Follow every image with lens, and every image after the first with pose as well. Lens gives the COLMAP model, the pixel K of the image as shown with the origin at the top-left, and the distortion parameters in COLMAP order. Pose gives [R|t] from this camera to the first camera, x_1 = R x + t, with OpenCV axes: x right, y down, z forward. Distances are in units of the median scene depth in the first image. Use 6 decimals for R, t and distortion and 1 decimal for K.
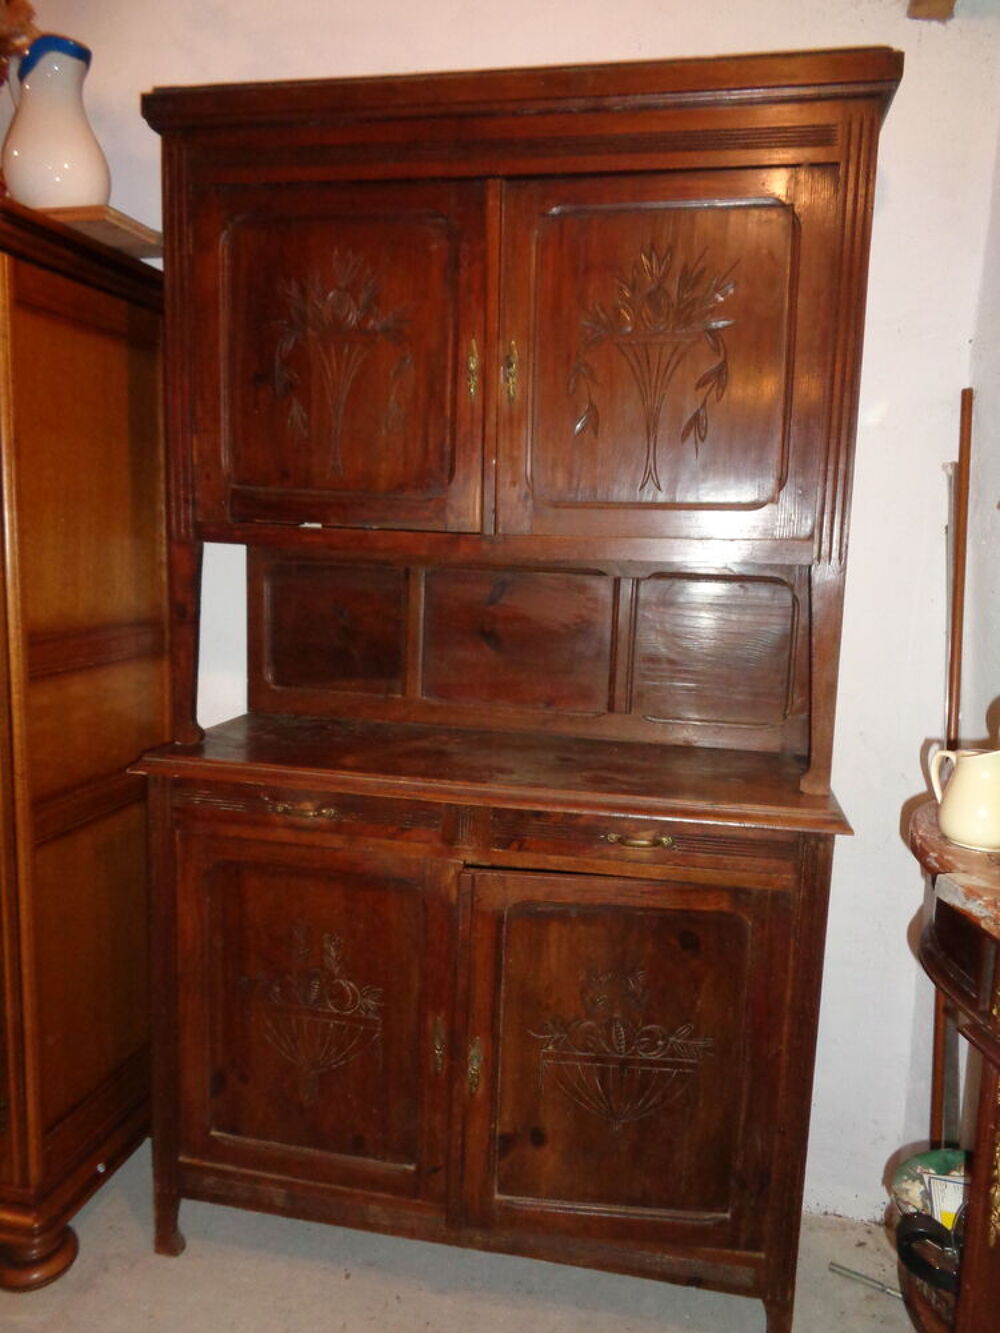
lens RADIAL K [[1012.2, 0, 498.4], [0, 1012.2, 665.4], [0, 0, 1]] dist [0.005651, 0.003500]
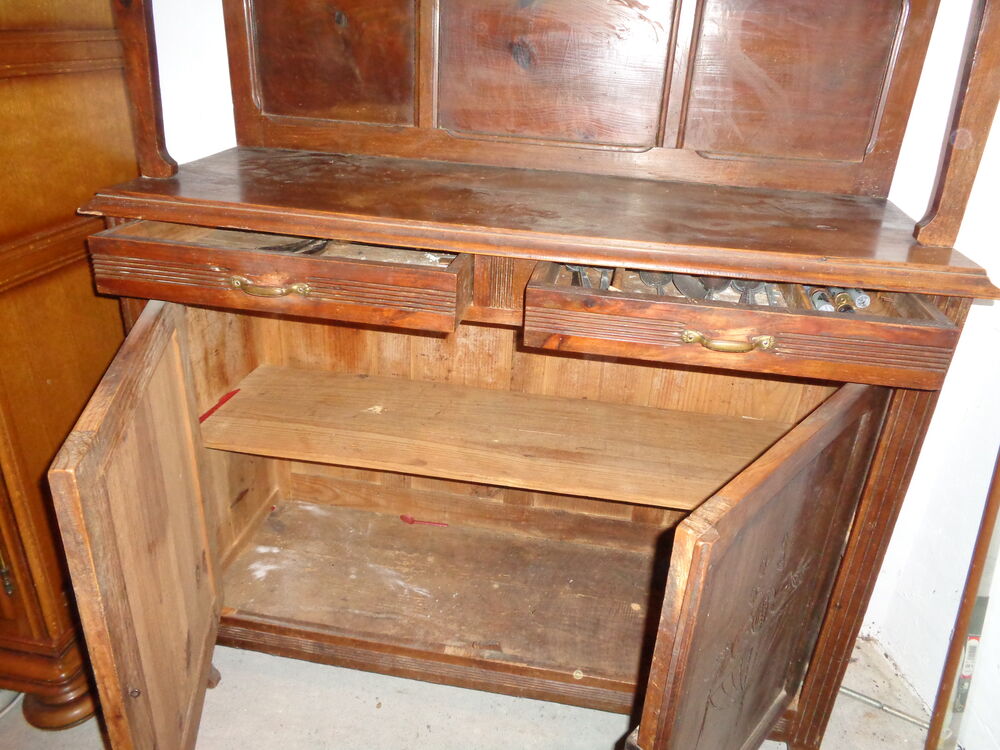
lens RADIAL K [[759.4, 0, 502.3], [0, 759.4, 377.5], [0, 0, 1]] dist [0.005651, 0.003500]
pose [[0.999309, -0.000885, 0.037148, -0.052388], [-0.010606, 0.951333, 0.307984, 0.039928], [-0.035613, -0.308165, 0.950666, 0.369306]]
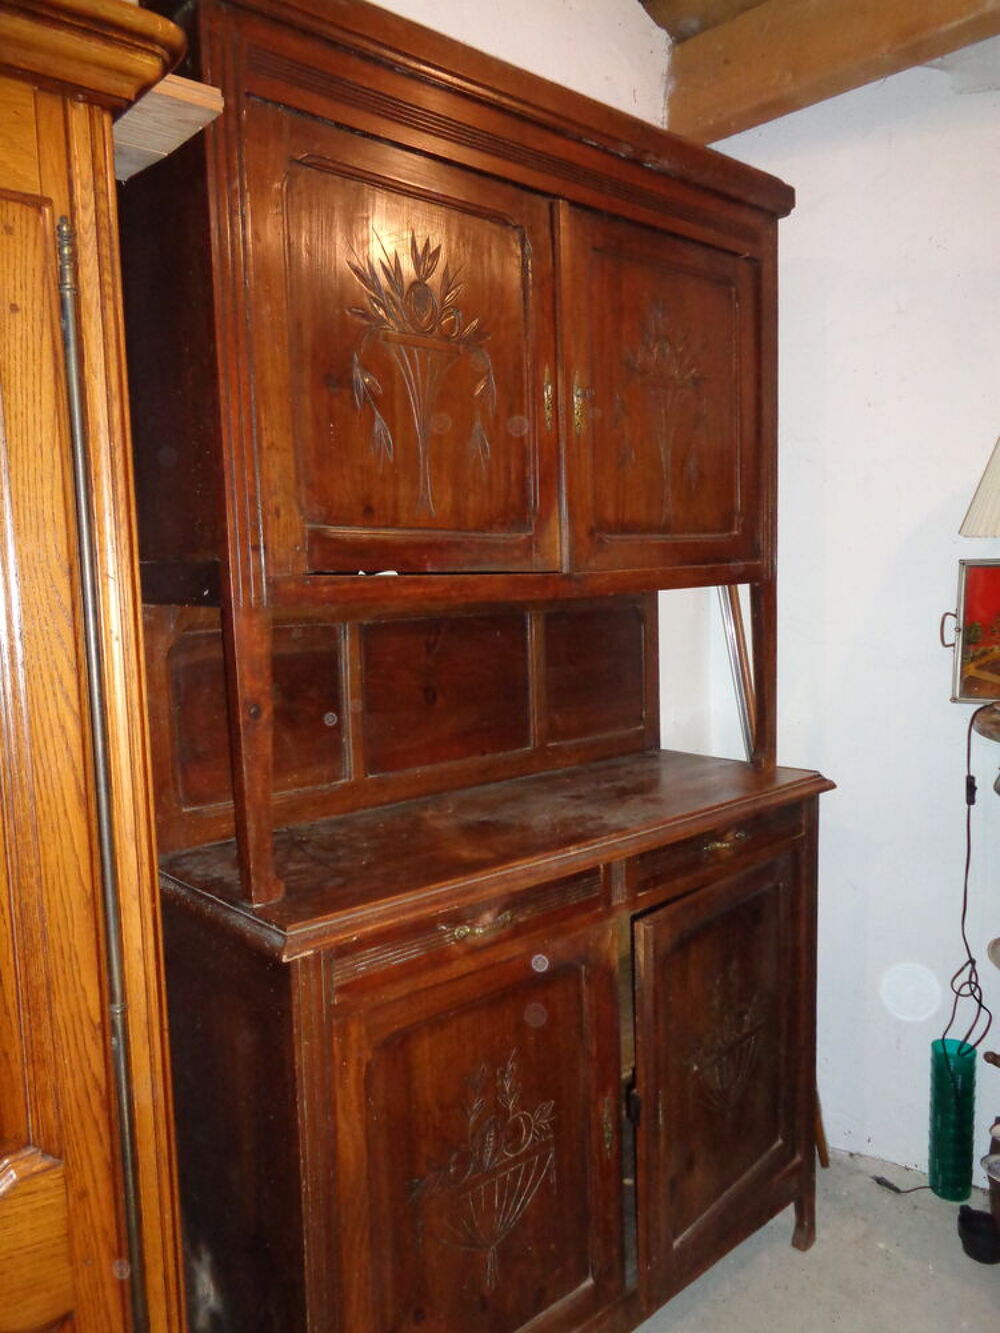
lens RADIAL K [[1012.2, 0, 498.4], [0, 1012.2, 665.4], [0, 0, 1]] dist [0.005651, 0.003500]
pose [[0.591671, -0.124242, 0.796549, -0.767753], [0.152535, 0.987459, 0.040717, -0.087602], [-0.791618, 0.097411, 0.603202, 0.467474]]
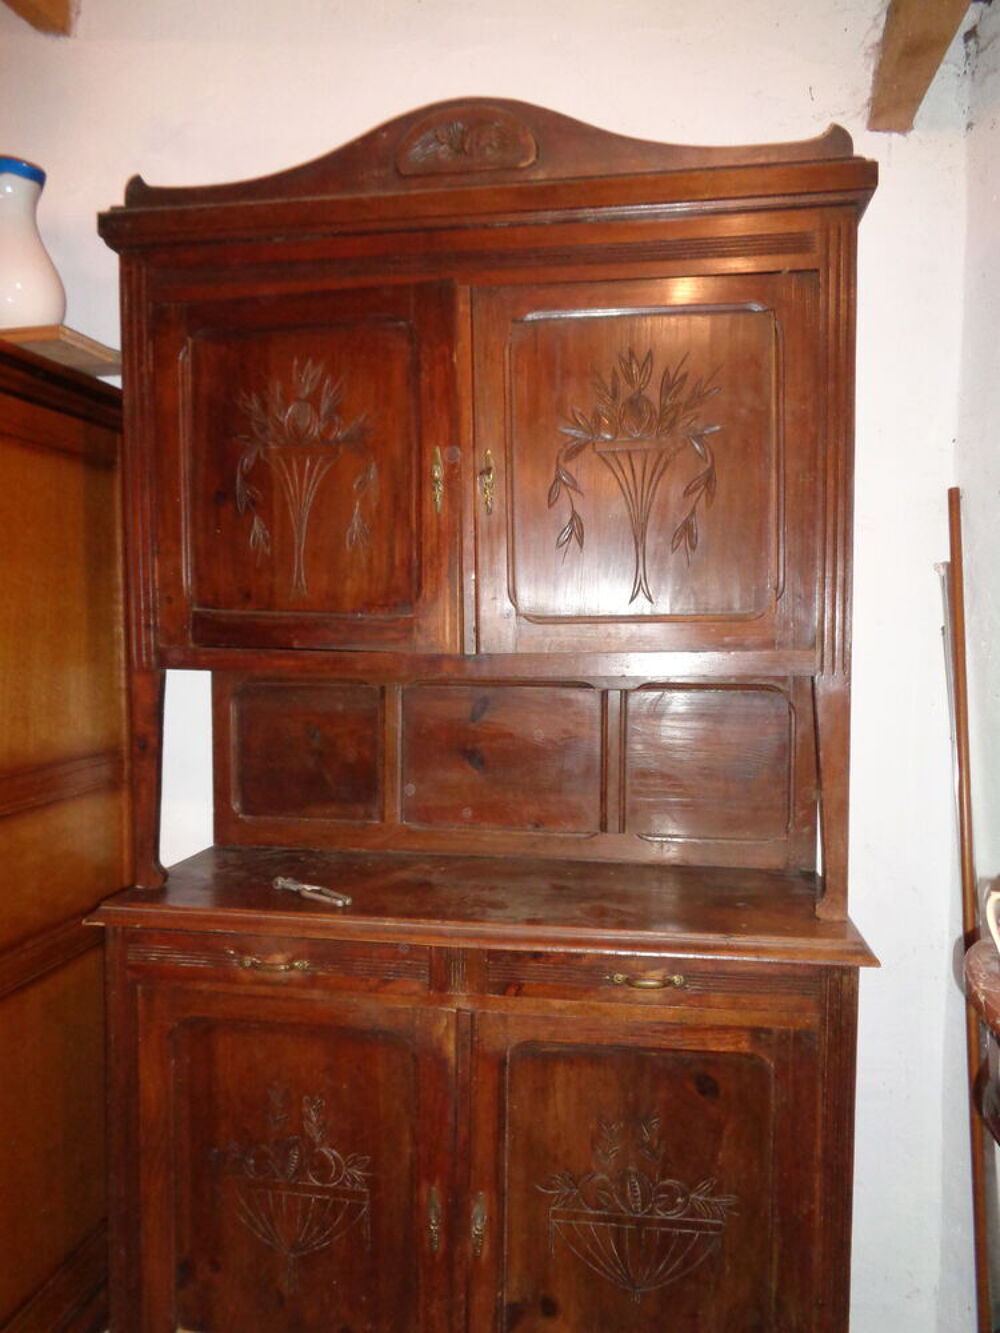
lens RADIAL K [[1012.2, 0, 498.4], [0, 1012.2, 665.4], [0, 0, 1]] dist [0.005651, 0.003500]
pose [[0.998686, -0.032114, 0.039945, -0.021875], [0.035574, 0.995380, -0.089181, -0.030881], [-0.036897, 0.090485, 0.995214, 0.057765]]
